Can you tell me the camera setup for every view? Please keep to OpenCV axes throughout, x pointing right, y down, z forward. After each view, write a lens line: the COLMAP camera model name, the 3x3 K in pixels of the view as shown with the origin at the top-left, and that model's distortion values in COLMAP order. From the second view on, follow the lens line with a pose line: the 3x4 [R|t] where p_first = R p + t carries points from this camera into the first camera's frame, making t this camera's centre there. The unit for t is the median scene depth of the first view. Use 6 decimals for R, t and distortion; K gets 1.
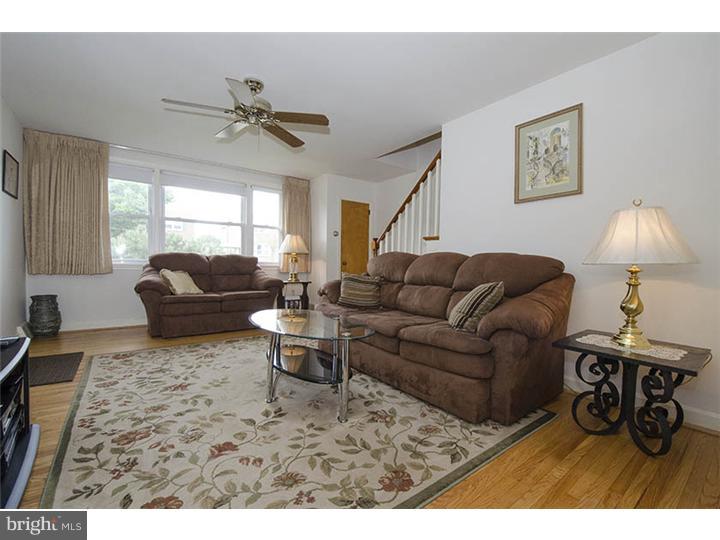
lens RADIAL K [[315.7, 0, 359.5], [0, 315.7, 267.6], [0, 0, 1]] dist [-0.003115, -0.007898]
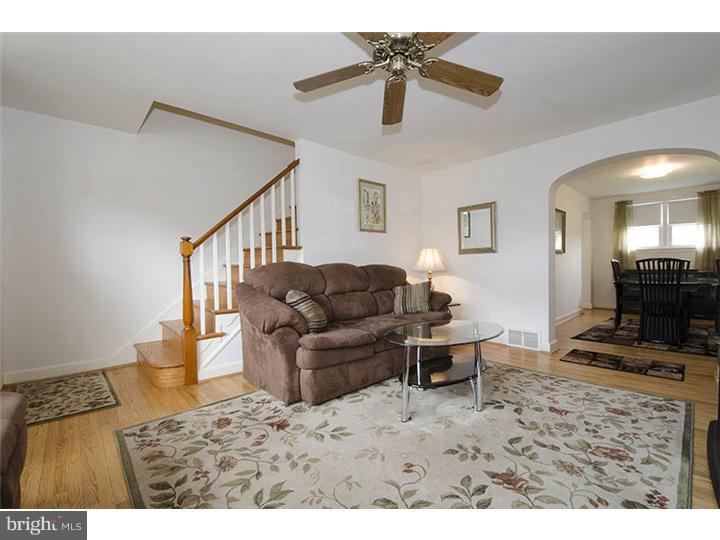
lens RADIAL K [[315.7, 0, 356.0], [0, 315.7, 267.8], [0, 0, 1]] dist [-0.003115, -0.007898]
pose [[-0.091200, -0.025852, 0.995497, -1.540973], [0.019766, 0.999419, 0.027764, -0.108687], [-0.995636, 0.022209, -0.090637, 1.787095]]
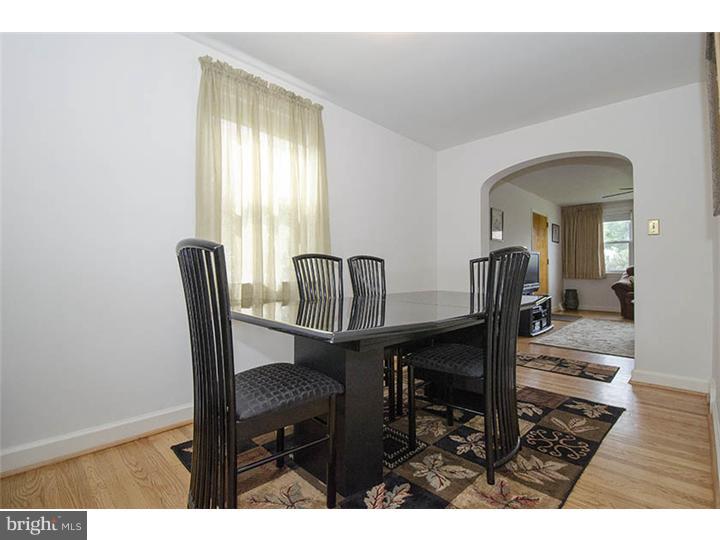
lens RADIAL K [[315.7, 0, 362.1], [0, 315.7, 271.4], [0, 0, 1]] dist [-0.003115, -0.007898]
pose [[0.181980, -0.002728, -0.983298, 0.637286], [-0.003979, 0.999986, -0.003511, -0.007662], [0.983294, 0.004551, 0.181967, -0.595133]]
